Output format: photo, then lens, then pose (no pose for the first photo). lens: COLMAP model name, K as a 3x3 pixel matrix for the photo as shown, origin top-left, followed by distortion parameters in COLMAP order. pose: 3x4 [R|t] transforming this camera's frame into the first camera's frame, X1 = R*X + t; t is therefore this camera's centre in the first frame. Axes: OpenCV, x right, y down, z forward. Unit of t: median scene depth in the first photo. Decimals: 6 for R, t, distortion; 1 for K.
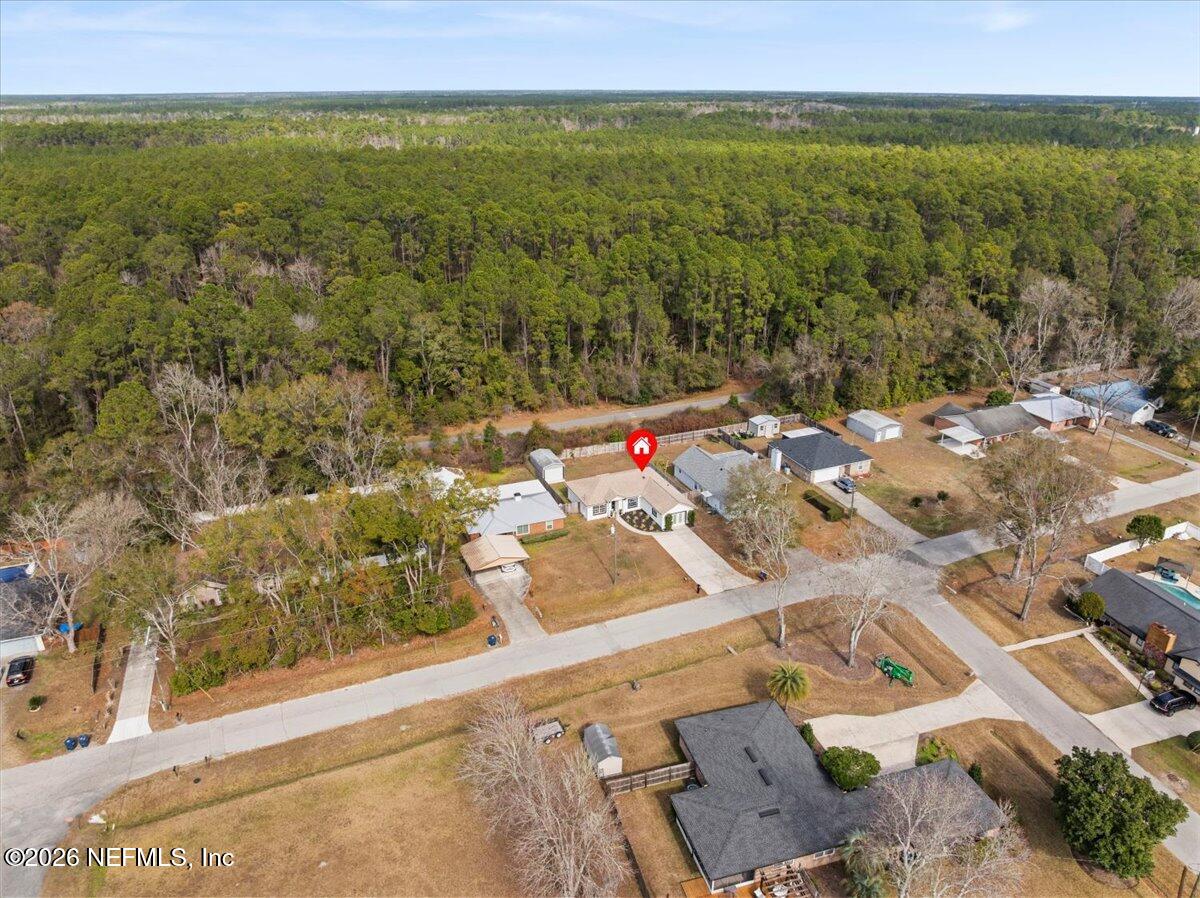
lens RADIAL K [[842.0, 0, 595.4], [0, 842.0, 448.4], [0, 0, 1]] dist [-0.041450, 0.005895]
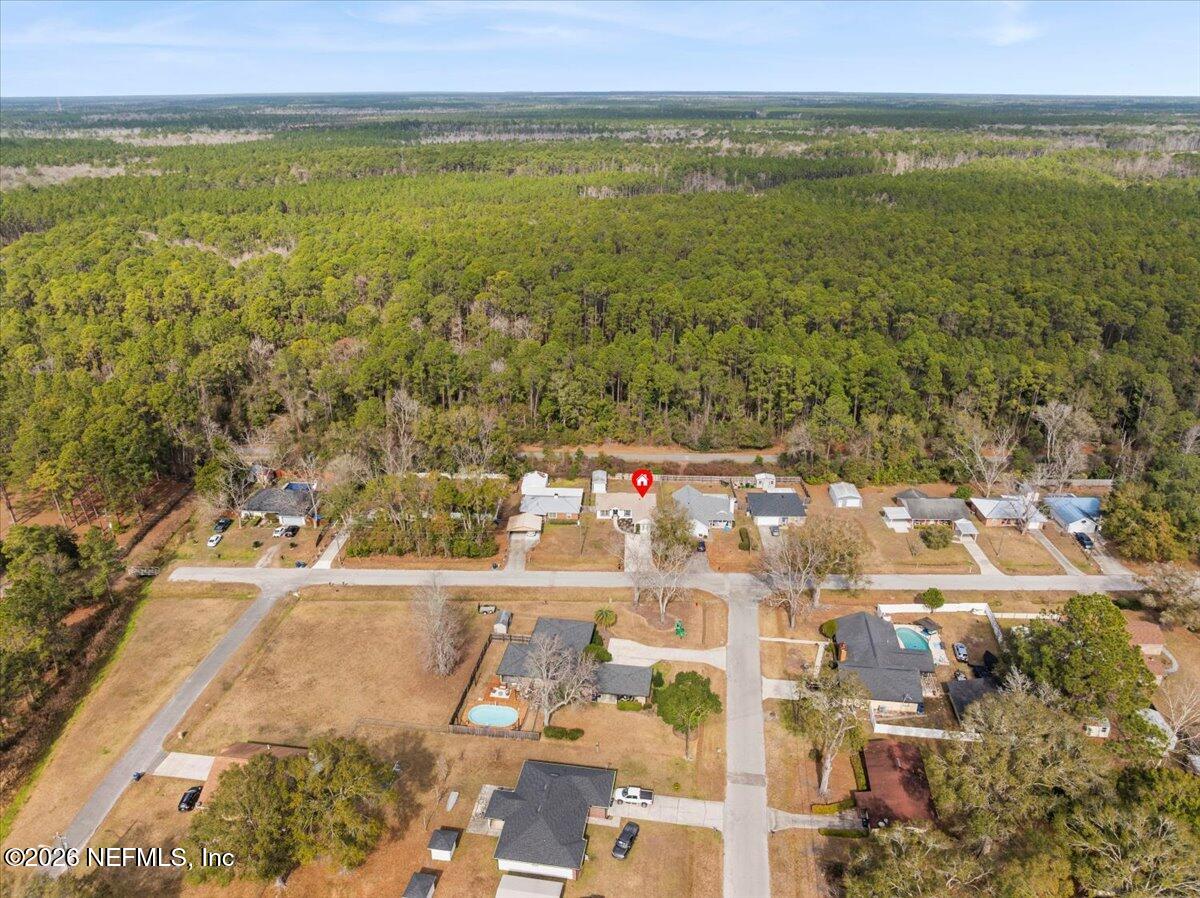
lens RADIAL K [[842.0, 0, 602.1], [0, 842.0, 450.3], [0, 0, 1]] dist [-0.041450, 0.005895]
pose [[0.911927, 0.162557, -0.376783, 0.575555], [-0.162154, 0.986213, 0.033026, -0.097329], [0.376956, 0.030980, 0.925713, -0.499302]]
